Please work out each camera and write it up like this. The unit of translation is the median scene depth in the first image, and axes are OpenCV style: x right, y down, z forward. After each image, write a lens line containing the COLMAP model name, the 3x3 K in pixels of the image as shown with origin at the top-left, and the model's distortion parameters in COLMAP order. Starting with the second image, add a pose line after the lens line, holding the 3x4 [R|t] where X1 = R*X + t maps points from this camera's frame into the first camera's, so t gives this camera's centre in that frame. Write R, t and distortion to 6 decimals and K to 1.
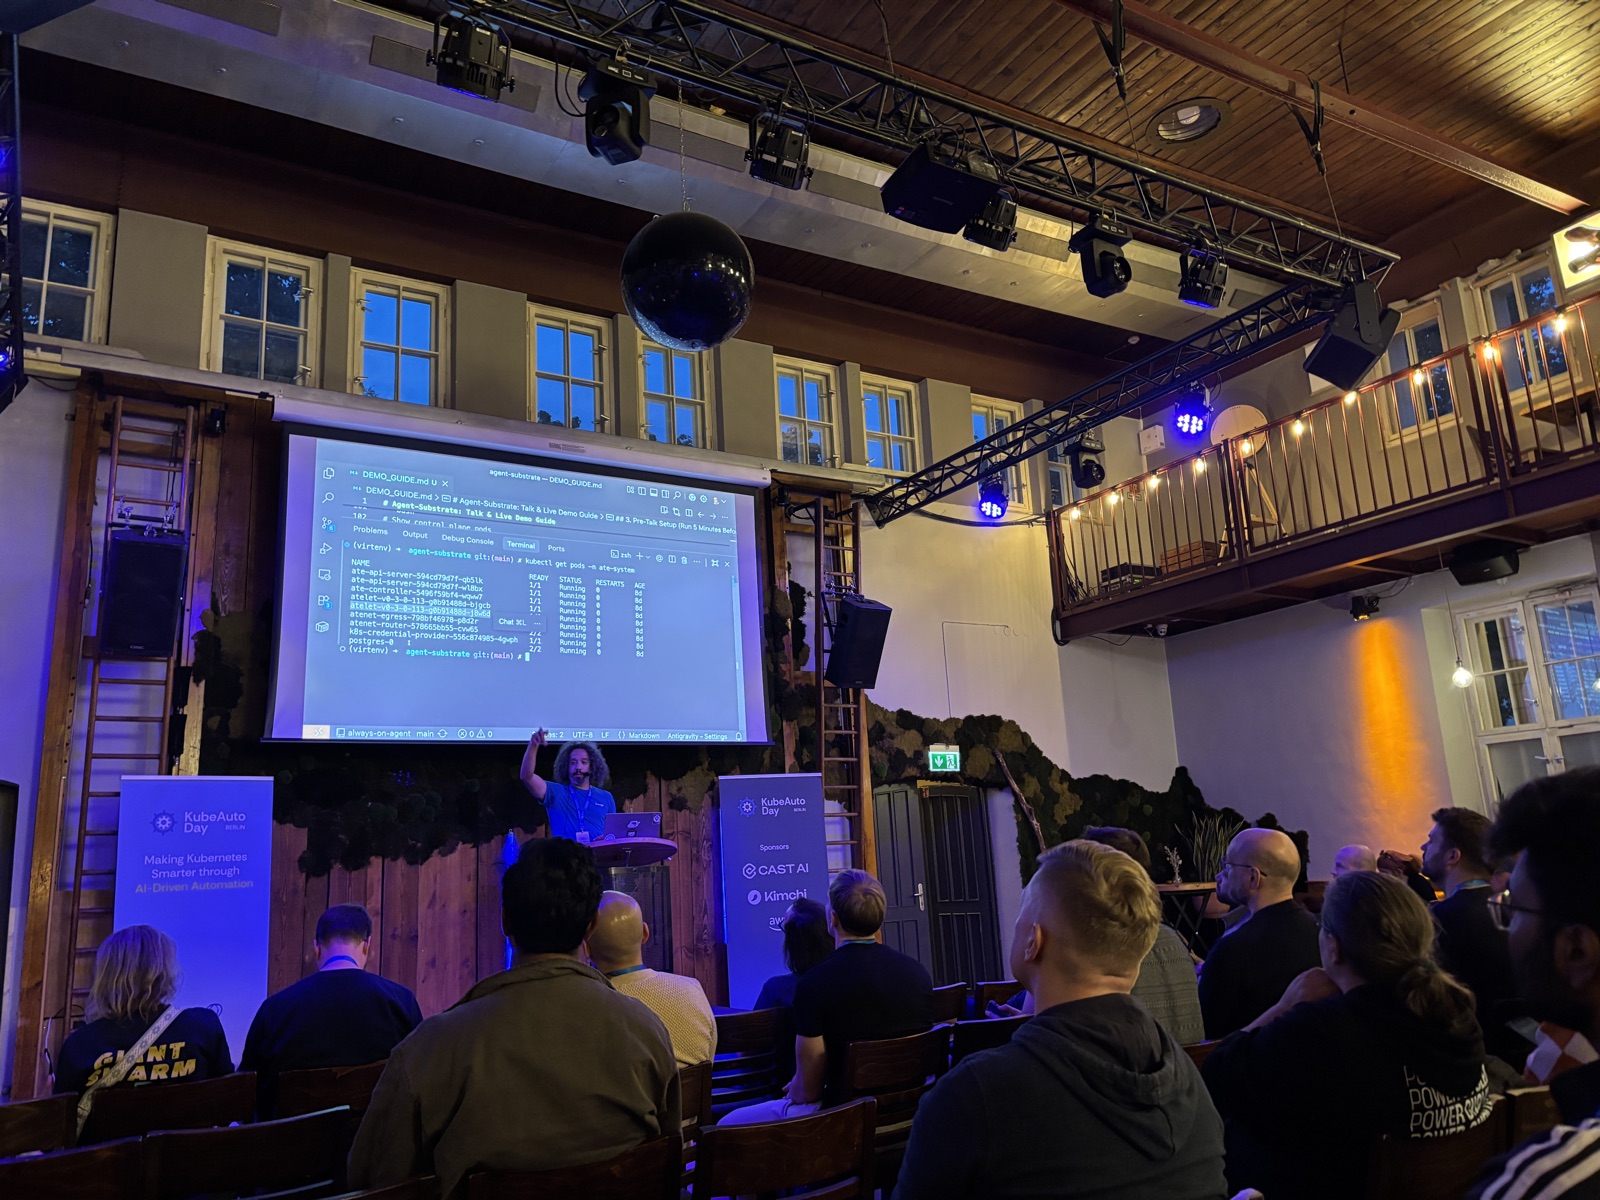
lens RADIAL K [[1206.5, 0, 799.7], [0, 1206.5, 598.5], [0, 0, 1]] dist [0.064436, -0.000032]
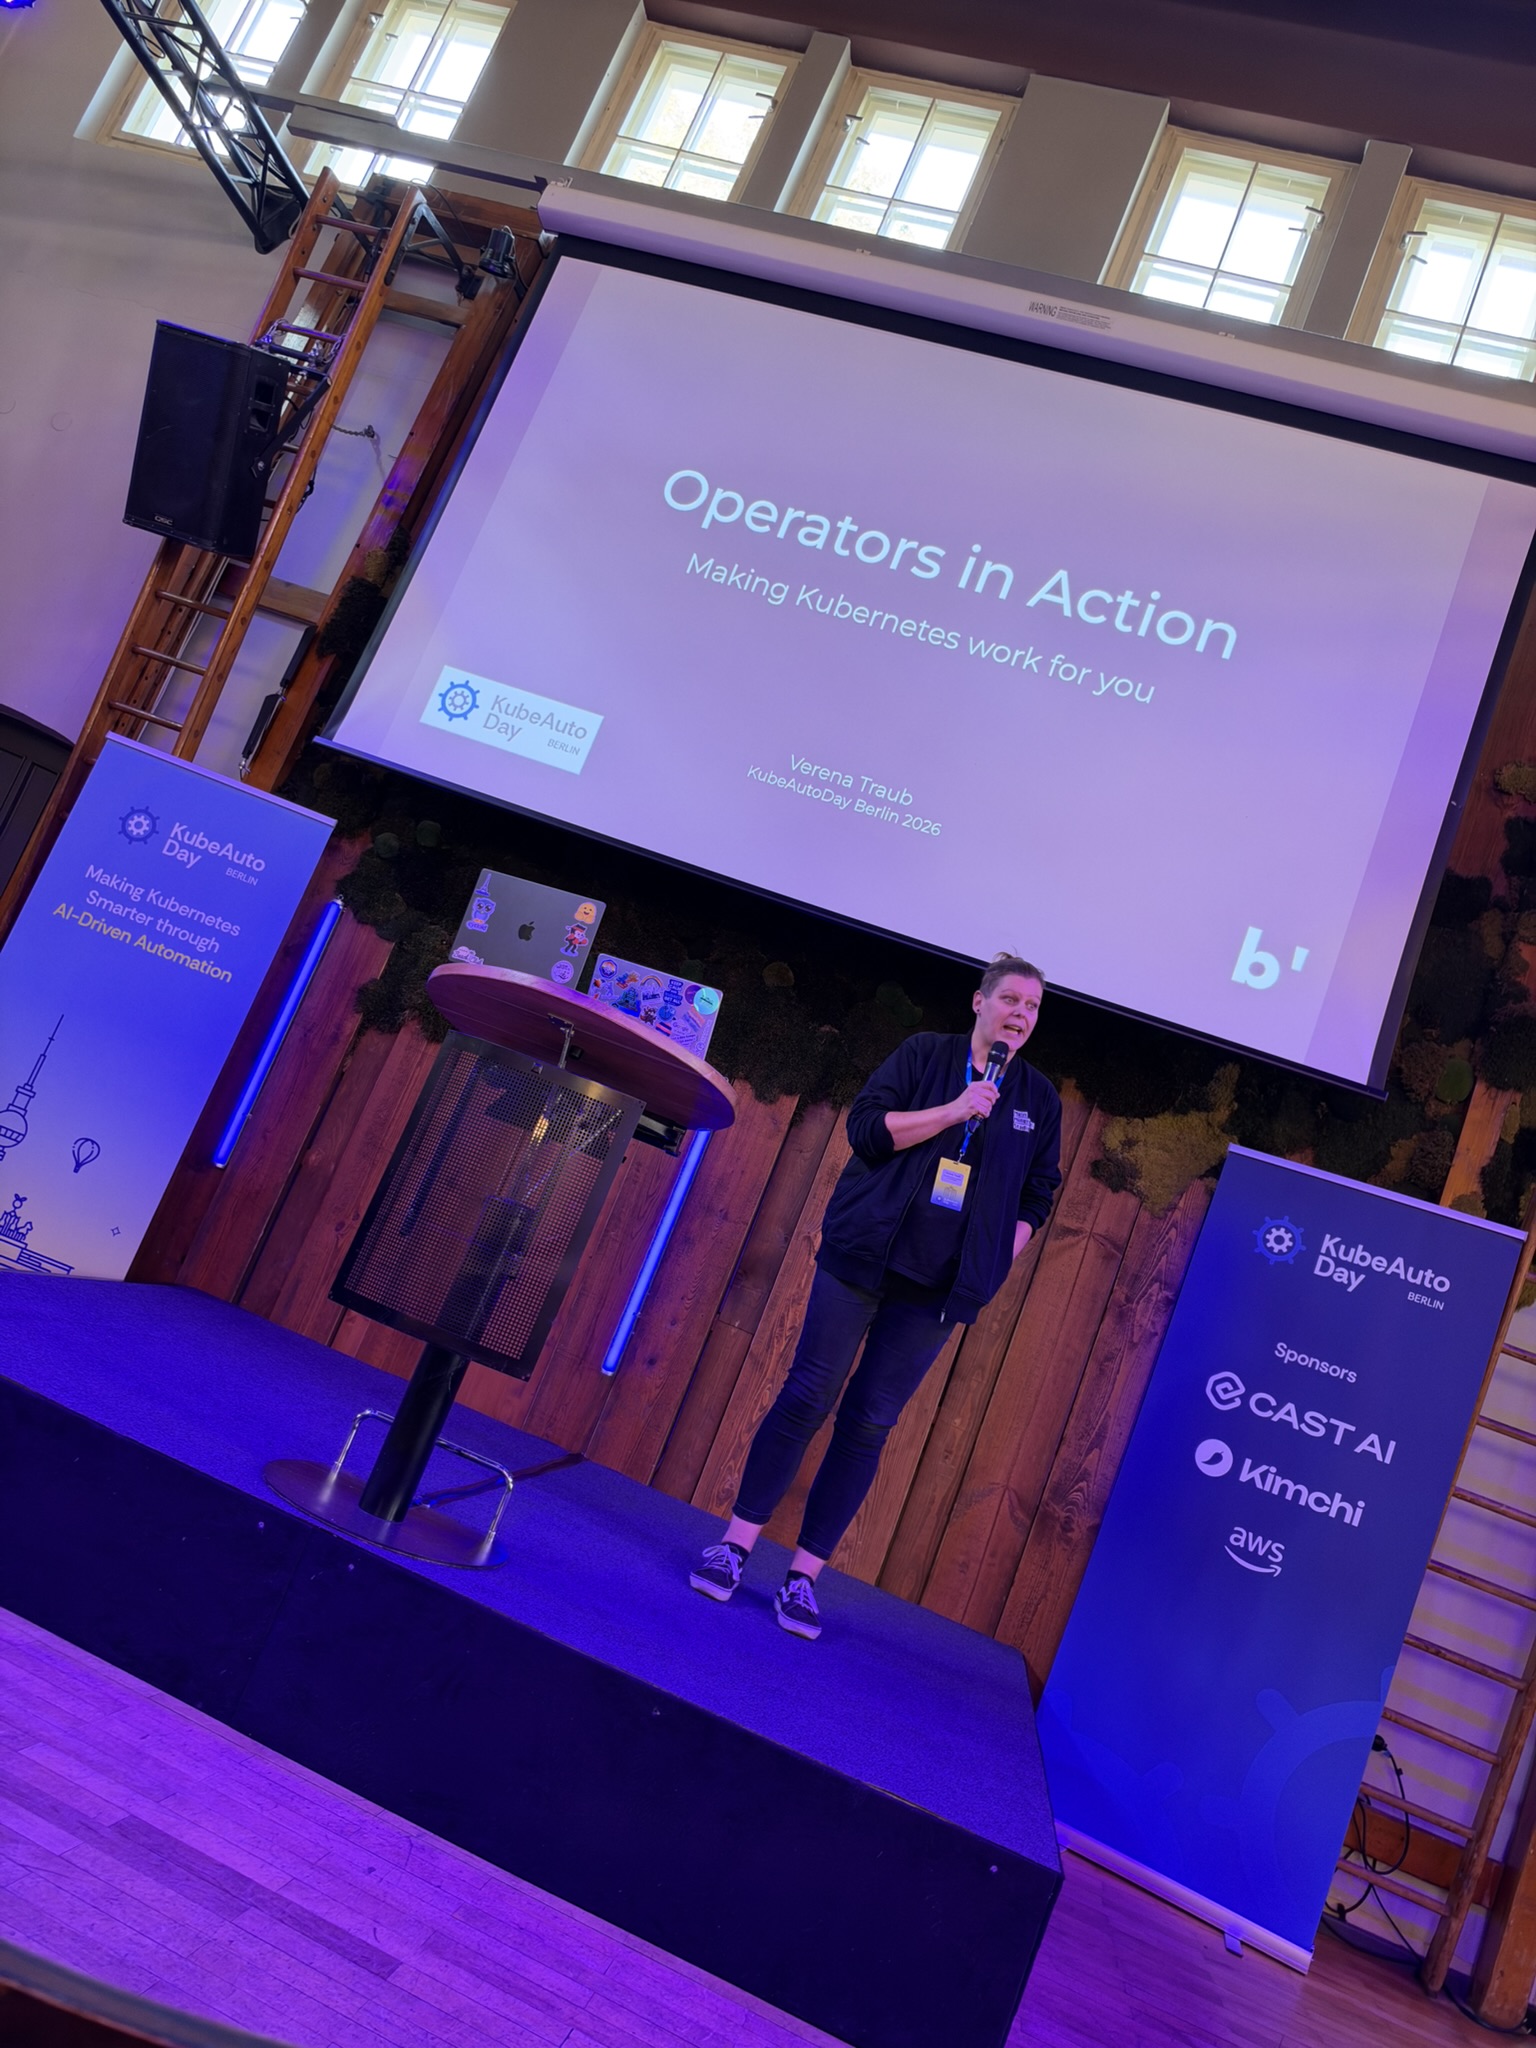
lens RADIAL K [[1395.2, 0, 763.9], [0, 1395.2, 1023.9], [0, 0, 1]] dist [0.029390, 0.000026]
pose [[0.698635, 0.215977, -0.682102, 0.171616], [-0.255131, 0.965881, 0.044515, 0.163340], [0.668444, 0.142926, 0.729901, 0.702499]]
